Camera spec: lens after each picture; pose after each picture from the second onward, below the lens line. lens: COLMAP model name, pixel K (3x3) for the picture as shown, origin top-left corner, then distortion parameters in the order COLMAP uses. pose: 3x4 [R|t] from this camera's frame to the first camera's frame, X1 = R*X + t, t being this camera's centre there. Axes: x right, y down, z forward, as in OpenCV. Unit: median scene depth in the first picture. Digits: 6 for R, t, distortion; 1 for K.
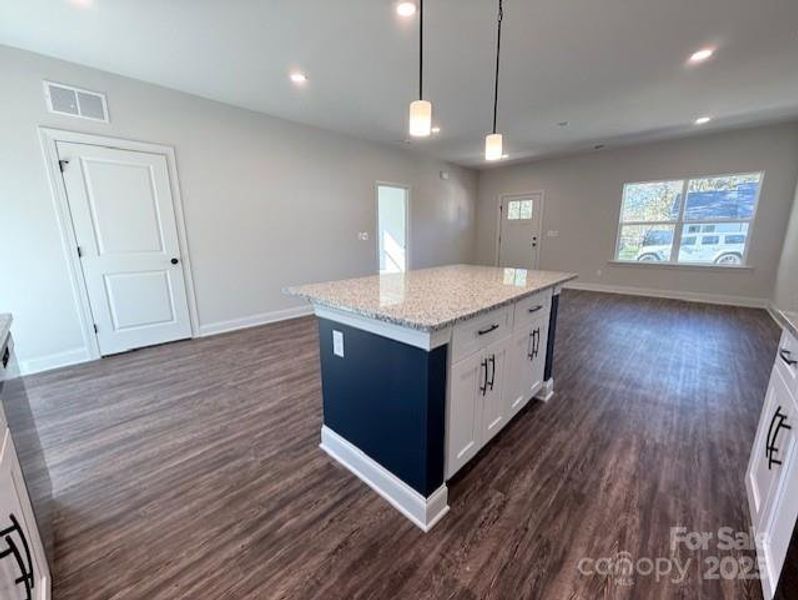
lens RADIAL K [[318.6, 0, 398.7], [0, 318.6, 299.0], [0, 0, 1]] dist [0.000225, -0.000356]
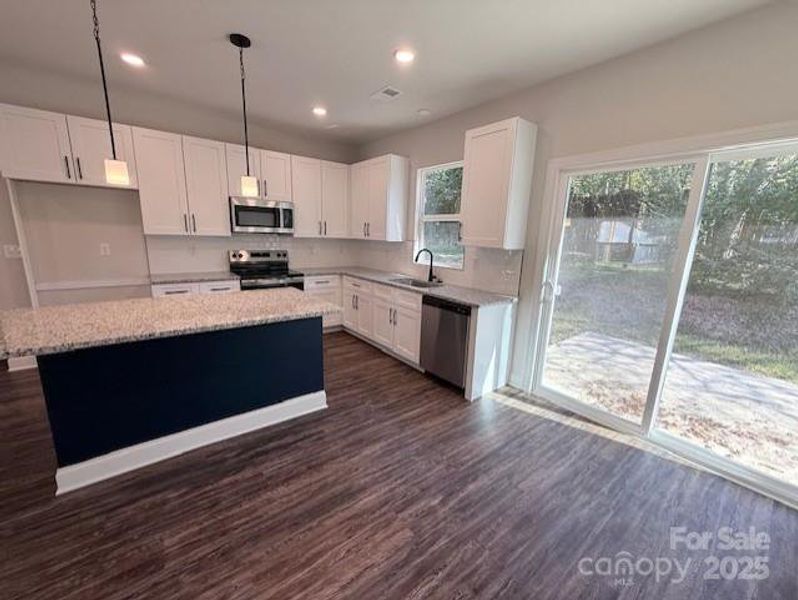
lens RADIAL K [[318.6, 0, 398.7], [0, 318.6, 299.0], [0, 0, 1]] dist [0.000225, -0.000356]
pose [[-0.986702, -0.056360, 0.152459, -0.637970], [0.008132, 0.919671, 0.392606, -0.463207], [-0.162339, 0.388625, -0.906982, 1.741041]]
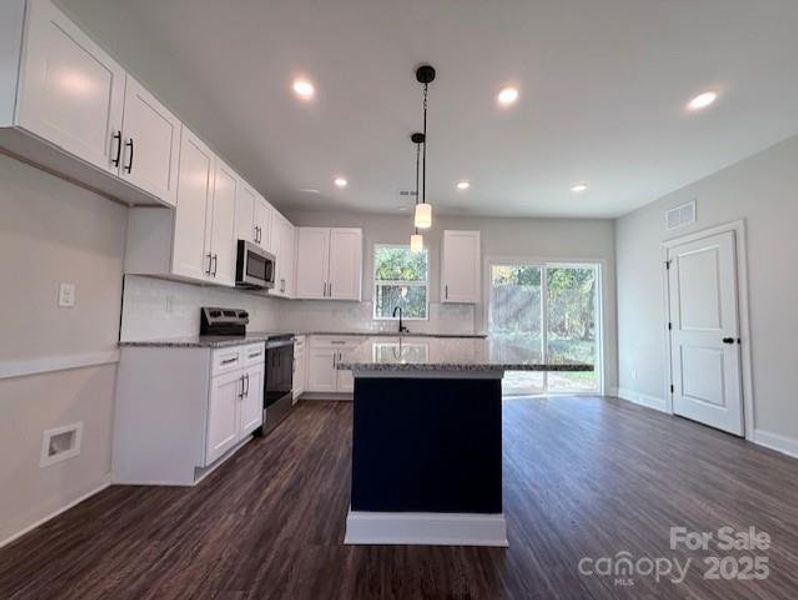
lens RADIAL K [[318.6, 0, 398.7], [0, 318.6, 299.0], [0, 0, 1]] dist [0.000225, -0.000356]
pose [[-0.726580, -0.051105, -0.685179, 0.961491], [-0.154434, 0.983860, 0.090383, -0.279484], [0.669501, 0.171485, -0.722745, 1.607308]]
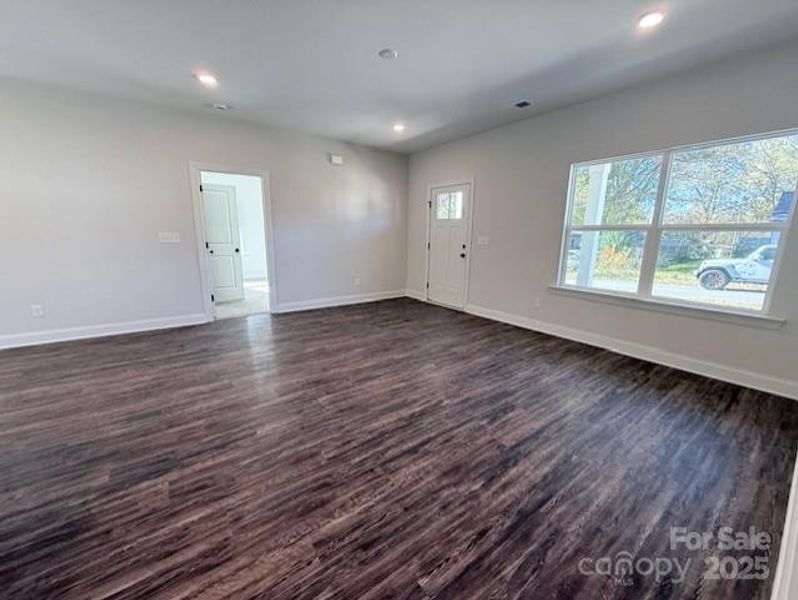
lens RADIAL K [[318.6, 0, 398.7], [0, 318.6, 299.0], [0, 0, 1]] dist [0.000225, -0.000356]
pose [[0.983061, 0.058543, -0.173675, 1.370519], [-0.058310, 0.998278, 0.006447, -0.227789], [0.173753, 0.003789, 0.984782, 0.906428]]
